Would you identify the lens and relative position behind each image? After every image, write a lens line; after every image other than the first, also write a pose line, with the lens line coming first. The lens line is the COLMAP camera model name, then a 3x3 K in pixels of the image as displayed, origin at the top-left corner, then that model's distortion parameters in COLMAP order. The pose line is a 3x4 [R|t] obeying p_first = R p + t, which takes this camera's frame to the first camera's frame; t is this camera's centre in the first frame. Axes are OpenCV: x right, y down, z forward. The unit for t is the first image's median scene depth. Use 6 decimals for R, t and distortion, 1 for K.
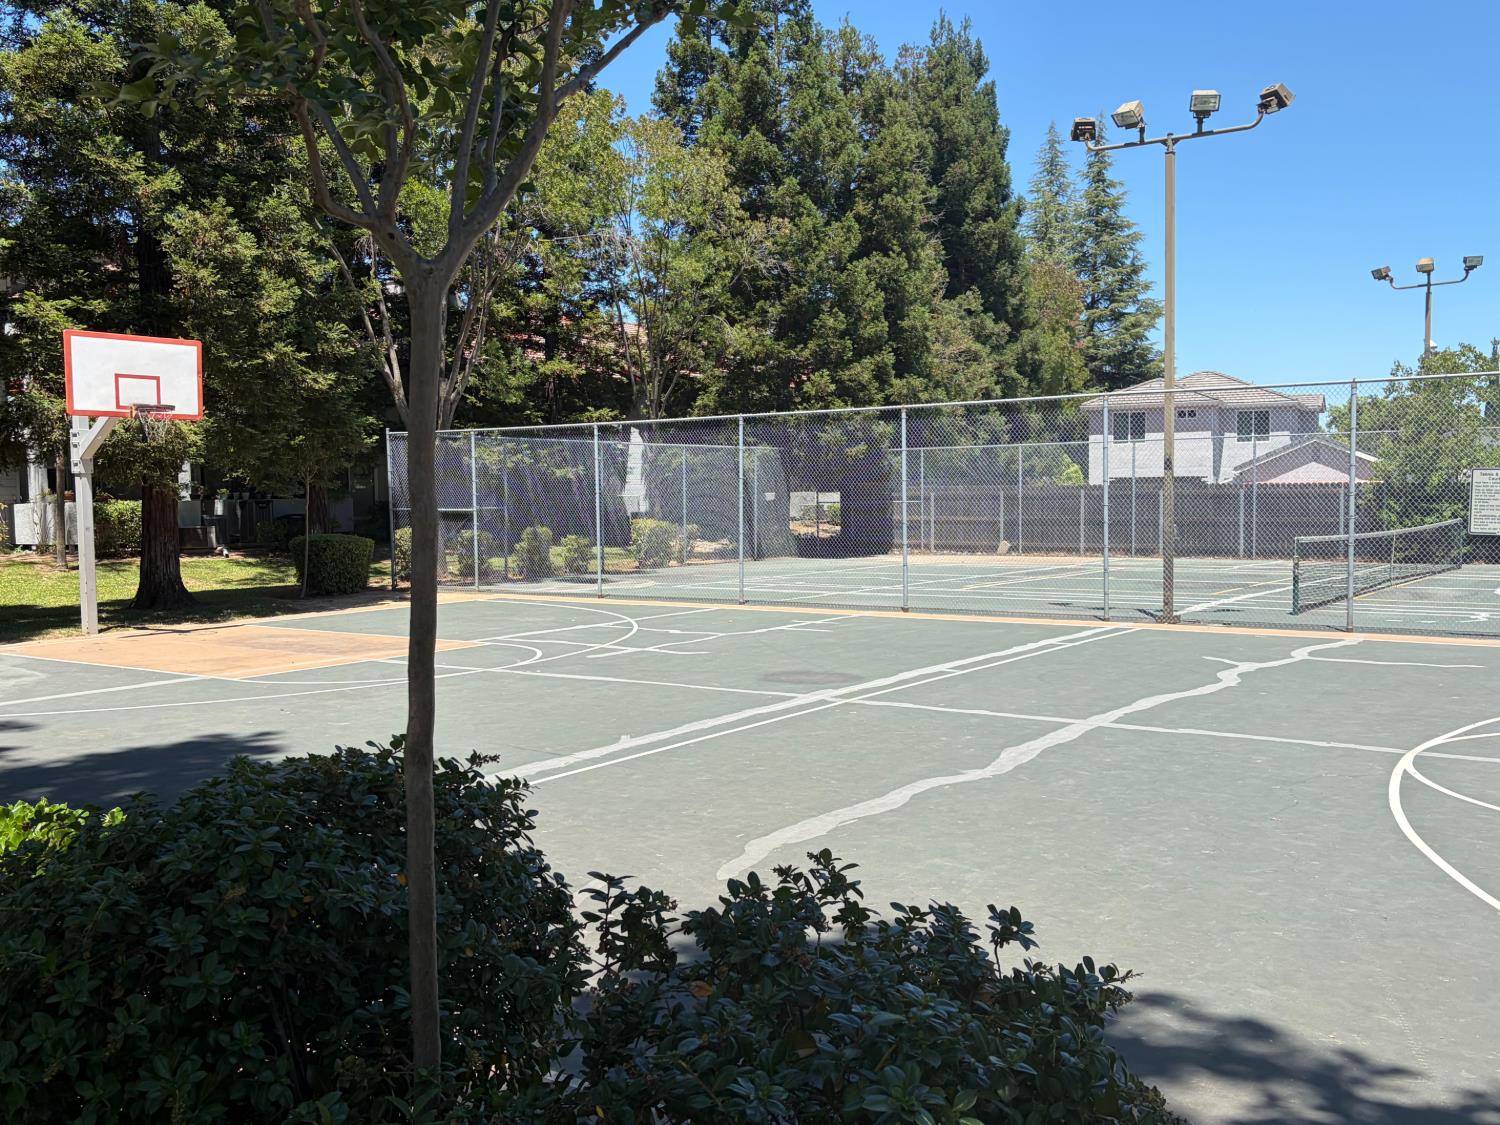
lens RADIAL K [[1368.4, 0, 750.0], [0, 1368.4, 562.5], [0, 0, 1]] dist [0.045760, 0.006478]
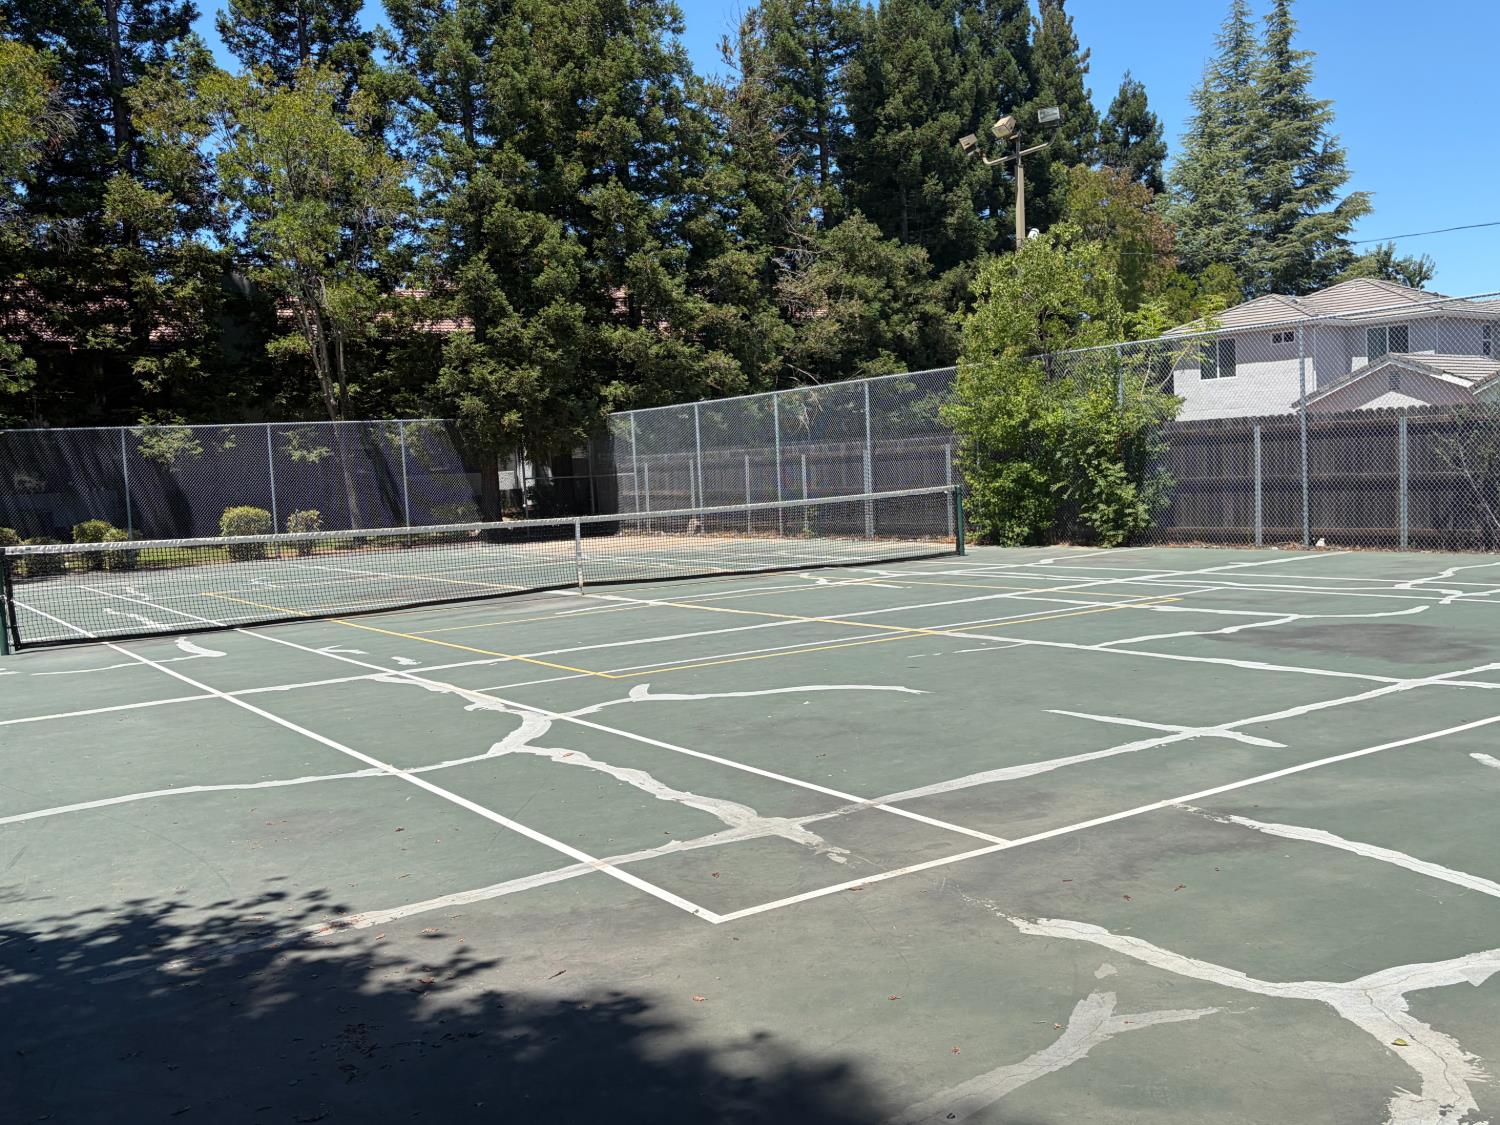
lens RADIAL K [[1368.4, 0, 750.0], [0, 1368.4, 562.5], [0, 0, 1]] dist [0.045760, 0.006478]
pose [[0.933965, -0.015207, -0.357040, 0.355882], [0.024668, 0.999454, 0.021960, -0.003541], [0.356512, -0.029318, 0.933831, 0.161634]]
